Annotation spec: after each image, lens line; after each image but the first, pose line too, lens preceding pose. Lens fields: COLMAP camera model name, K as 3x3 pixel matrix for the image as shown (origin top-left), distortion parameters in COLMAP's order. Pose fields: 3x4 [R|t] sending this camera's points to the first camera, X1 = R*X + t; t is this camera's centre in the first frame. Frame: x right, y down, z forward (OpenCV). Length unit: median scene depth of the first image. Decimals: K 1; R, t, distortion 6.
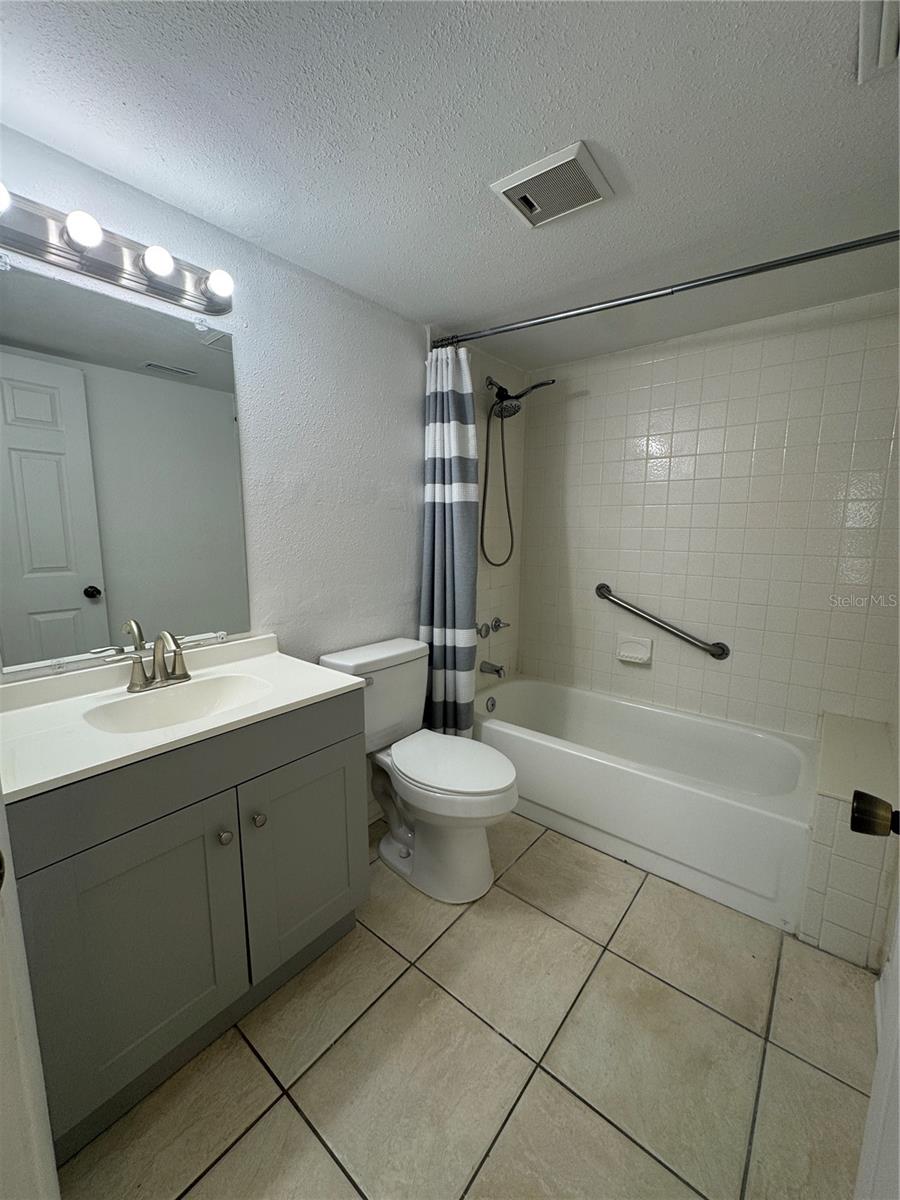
lens RADIAL K [[480.0, 0, 450.5], [0, 480.0, 601.5], [0, 0, 1]] dist [-0.002241, 0.000196]
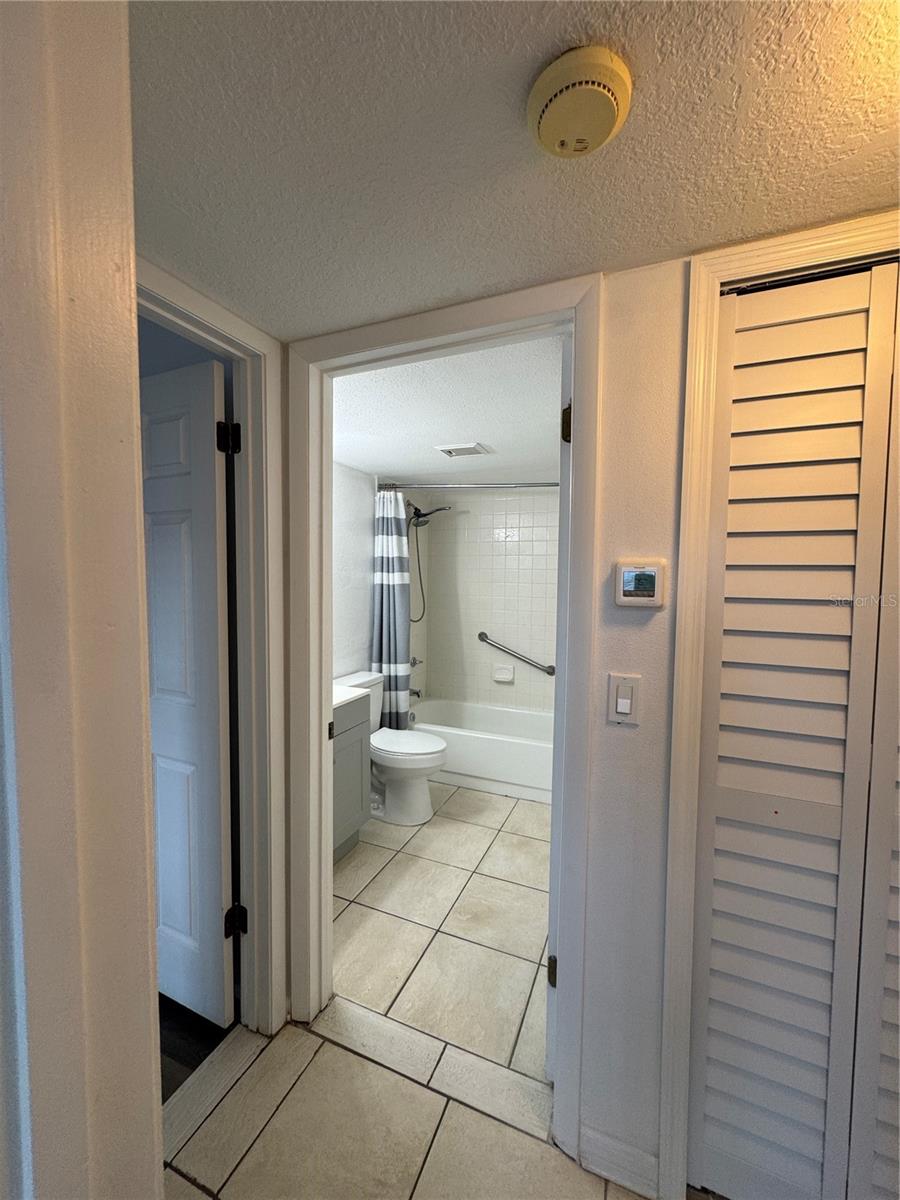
lens RADIAL K [[480.0, 0, 450.5], [0, 480.0, 601.5], [0, 0, 1]] dist [-0.002241, 0.000196]
pose [[0.961232, -0.009640, 0.275571, -0.260772], [0.036484, 0.995048, -0.092454, 0.005878], [-0.273315, 0.098924, 0.956824, -0.583643]]
